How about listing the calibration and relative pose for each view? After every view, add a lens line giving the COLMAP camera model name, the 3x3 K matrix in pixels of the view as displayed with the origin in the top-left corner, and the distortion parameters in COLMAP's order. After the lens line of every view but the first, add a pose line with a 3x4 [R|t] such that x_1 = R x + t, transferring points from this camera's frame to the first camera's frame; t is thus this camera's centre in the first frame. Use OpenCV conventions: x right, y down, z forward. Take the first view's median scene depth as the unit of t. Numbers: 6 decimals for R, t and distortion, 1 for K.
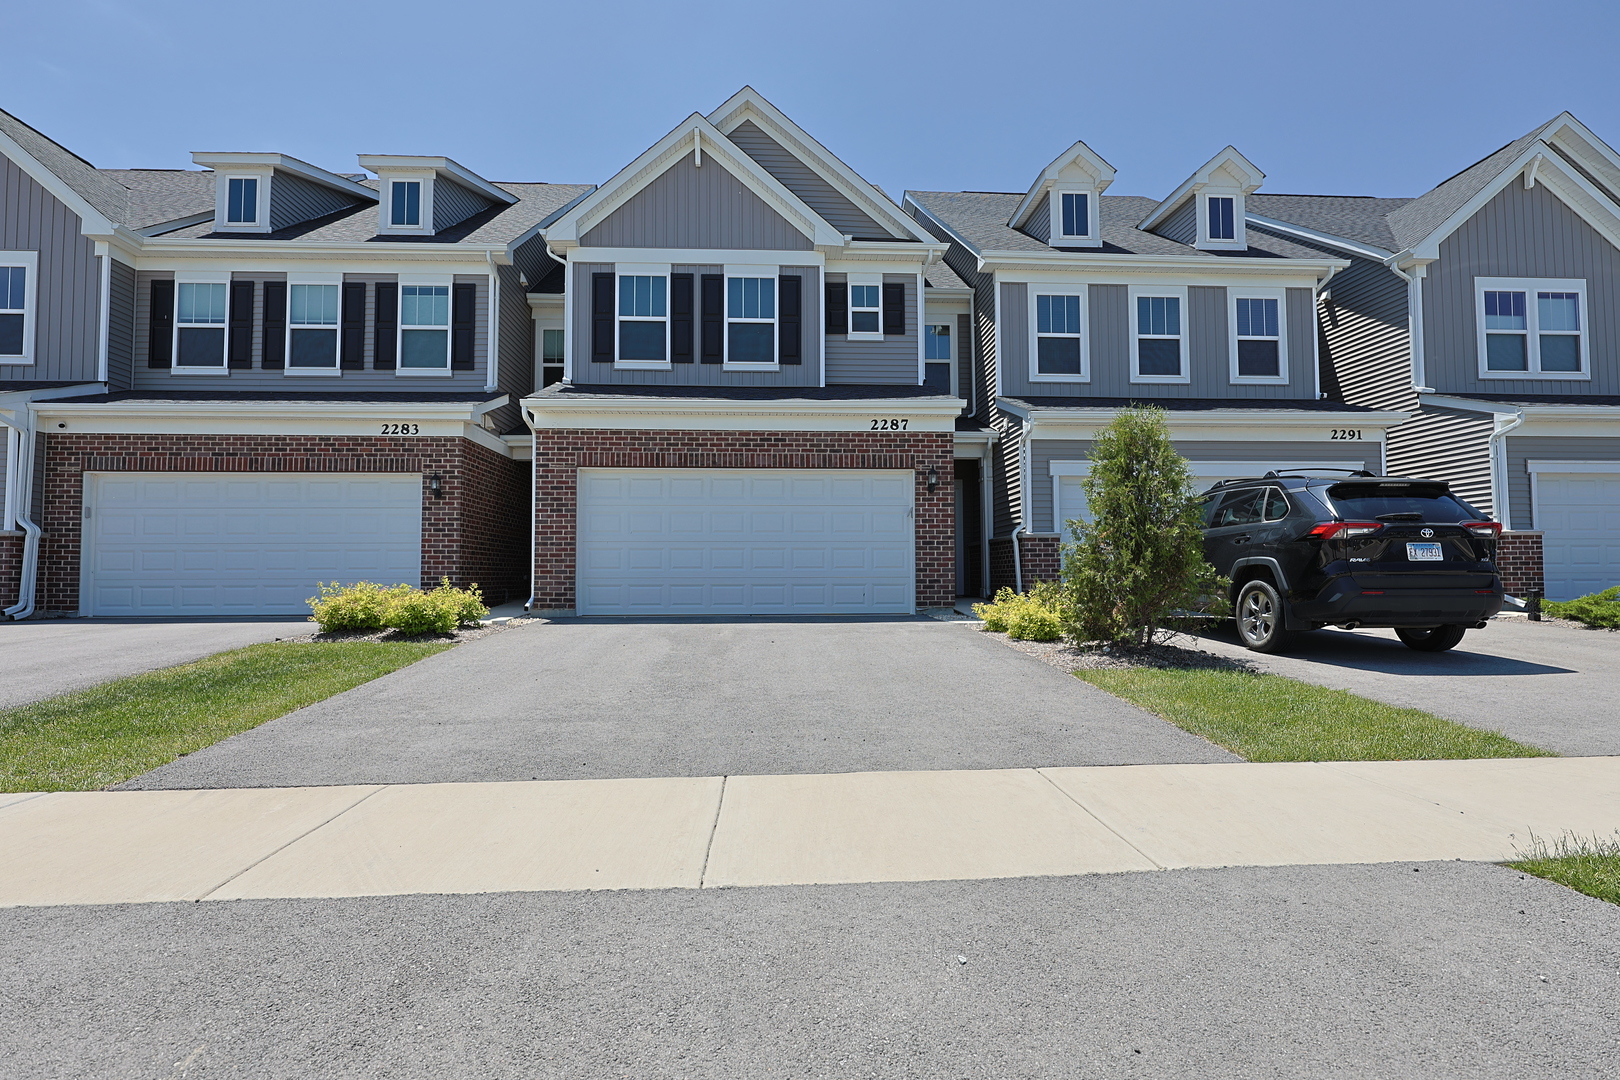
lens RADIAL K [[831.1, 0, 810.0], [0, 831.1, 540.0], [0, 0, 1]] dist [-0.001475, -0.000148]
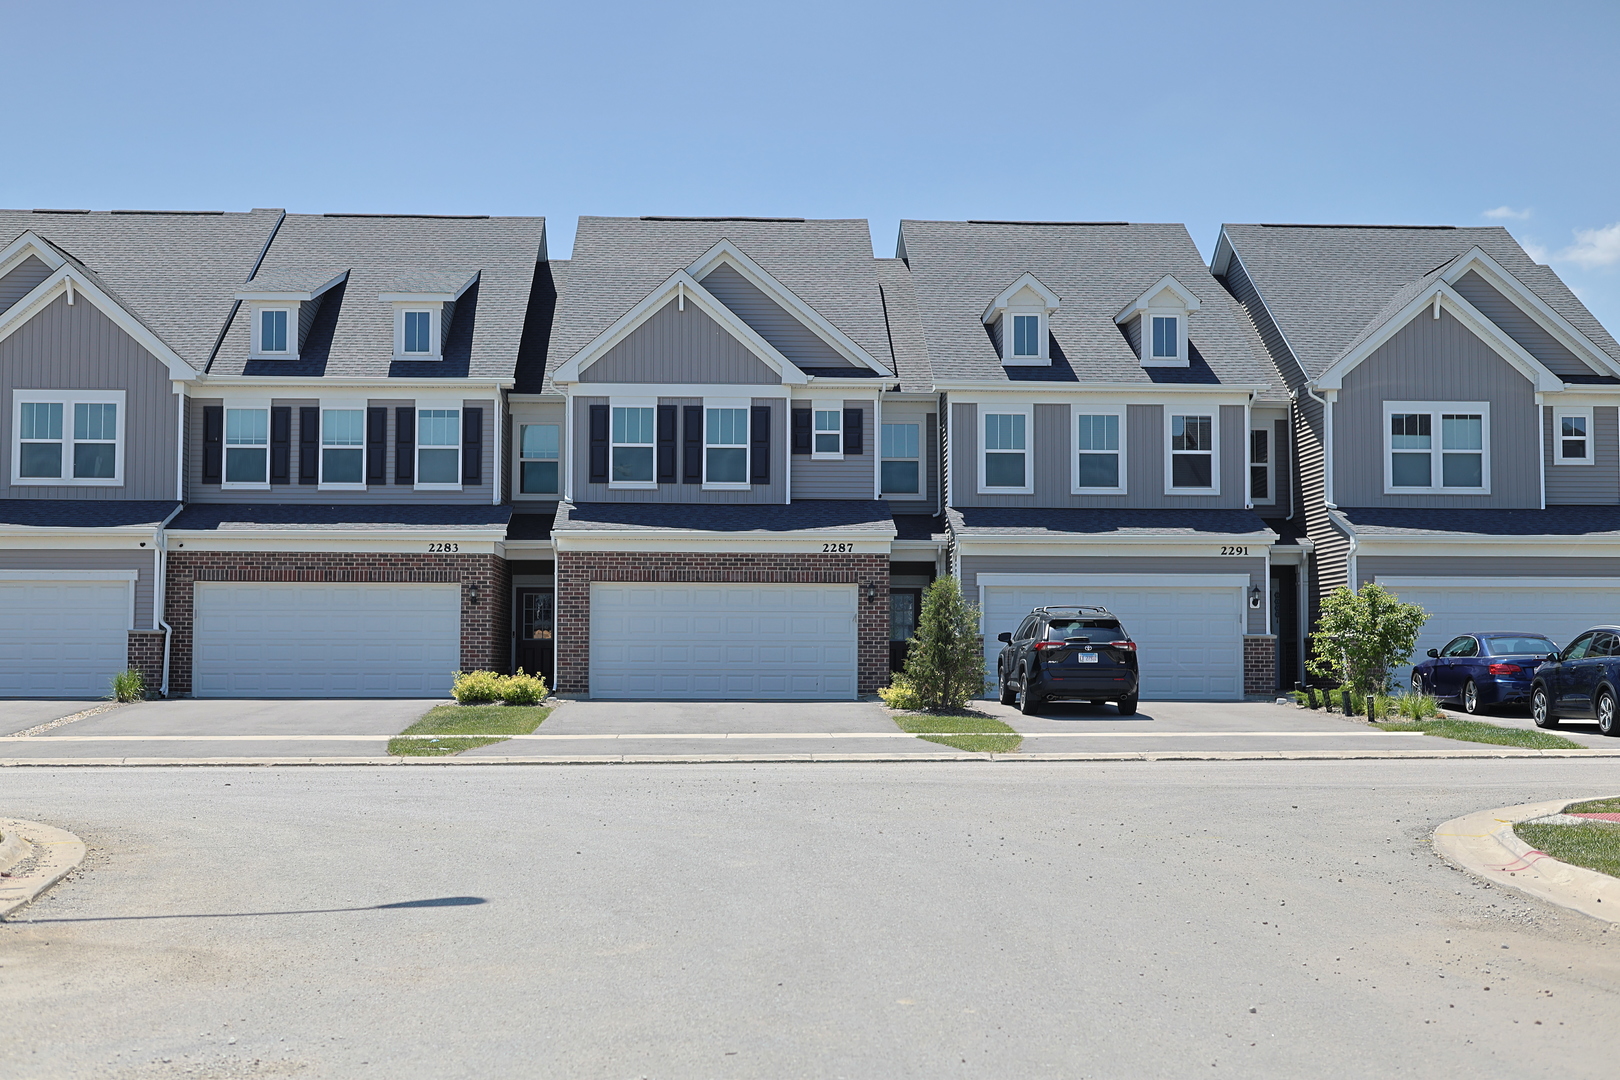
lens RADIAL K [[2155.6, 0, 810.0], [0, 2155.6, 540.0], [0, 0, 1]] dist [0.010106, -0.007193]
pose [[0.999852, 0.005801, -0.016171, 0.094231], [-0.006072, 0.999841, -0.016790, -0.085111], [0.016071, 0.016886, 0.999728, -1.990006]]
